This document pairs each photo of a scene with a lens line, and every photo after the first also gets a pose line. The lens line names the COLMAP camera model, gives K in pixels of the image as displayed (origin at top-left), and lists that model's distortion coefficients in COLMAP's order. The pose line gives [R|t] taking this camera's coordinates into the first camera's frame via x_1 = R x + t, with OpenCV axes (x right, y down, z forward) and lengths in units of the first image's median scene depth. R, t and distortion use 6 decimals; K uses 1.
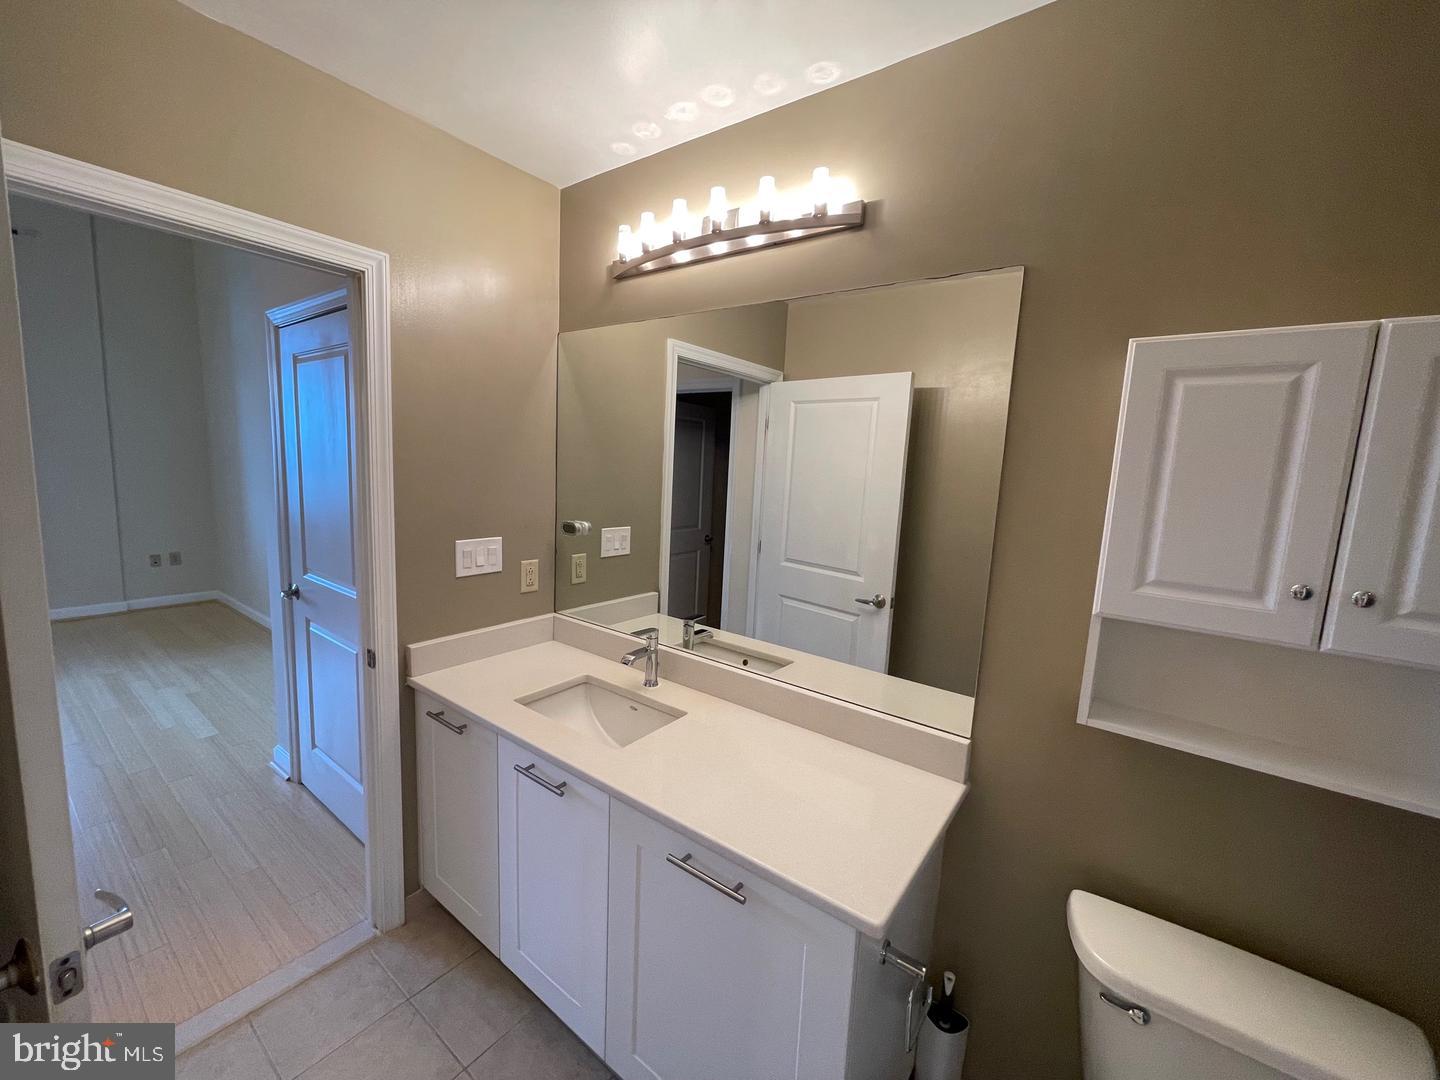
lens RADIAL K [[577.0, 0, 710.0], [0, 577.0, 545.6], [0, 0, 1]] dist [0.002880, -0.000526]
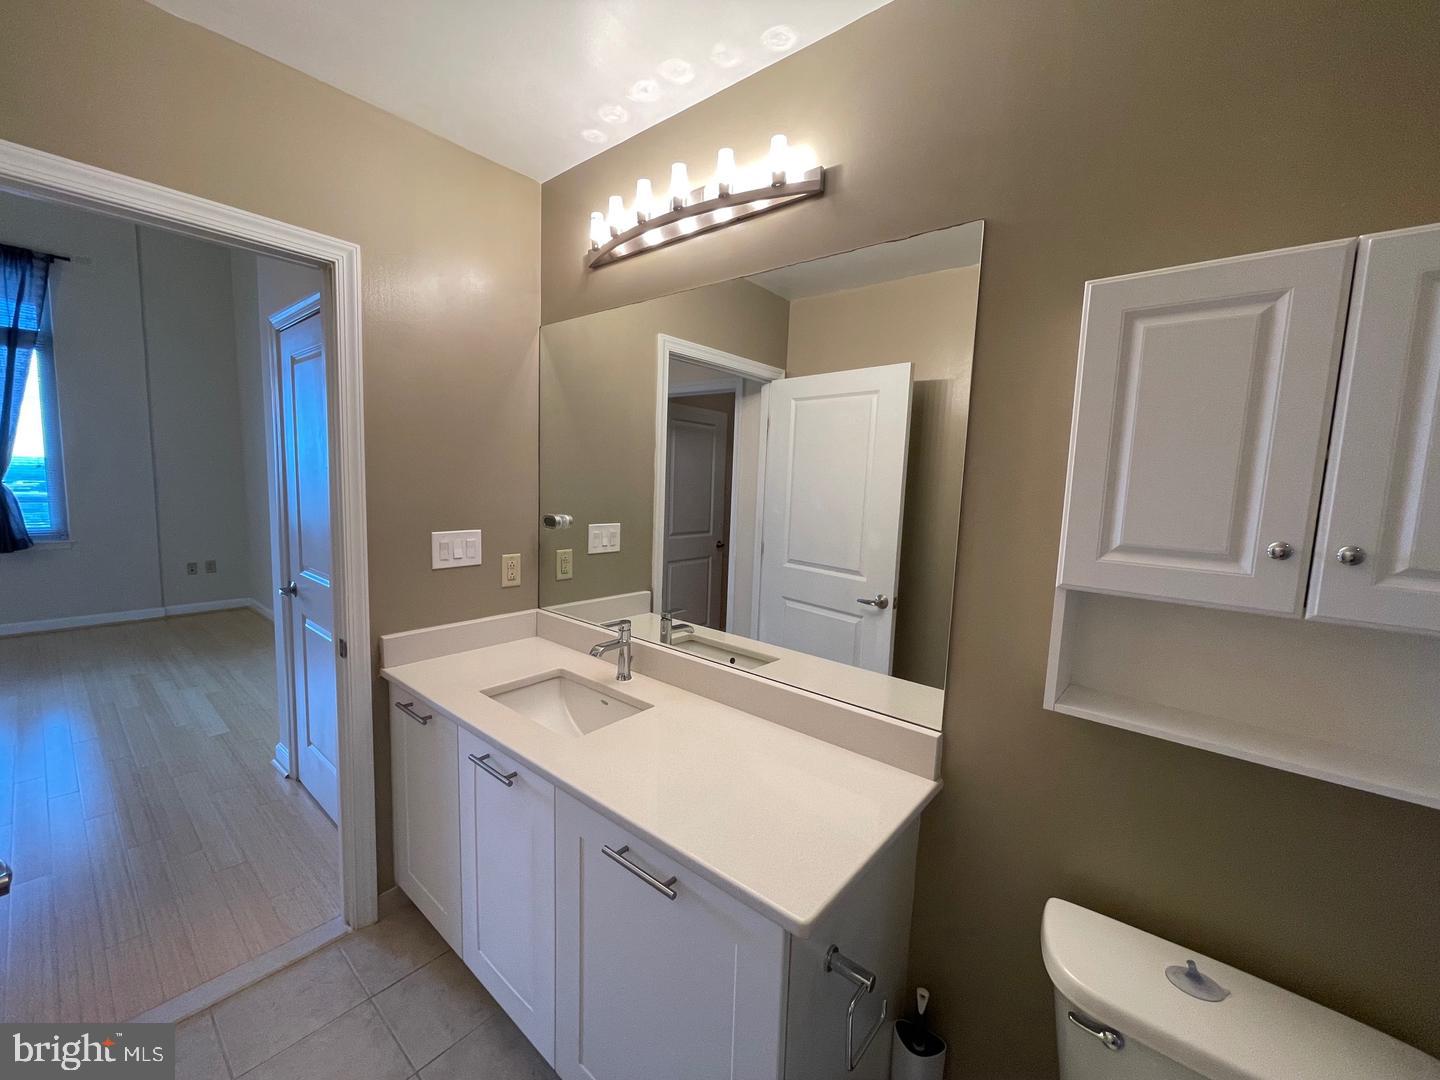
lens RADIAL K [[577.0, 0, 711.1], [0, 577.0, 546.1], [0, 0, 1]] dist [0.002880, -0.000526]
pose [[0.998295, -0.004220, -0.058211, 0.117470], [0.002649, 0.999631, -0.027030, 0.052303], [0.058304, 0.026830, 0.997938, 0.040967]]
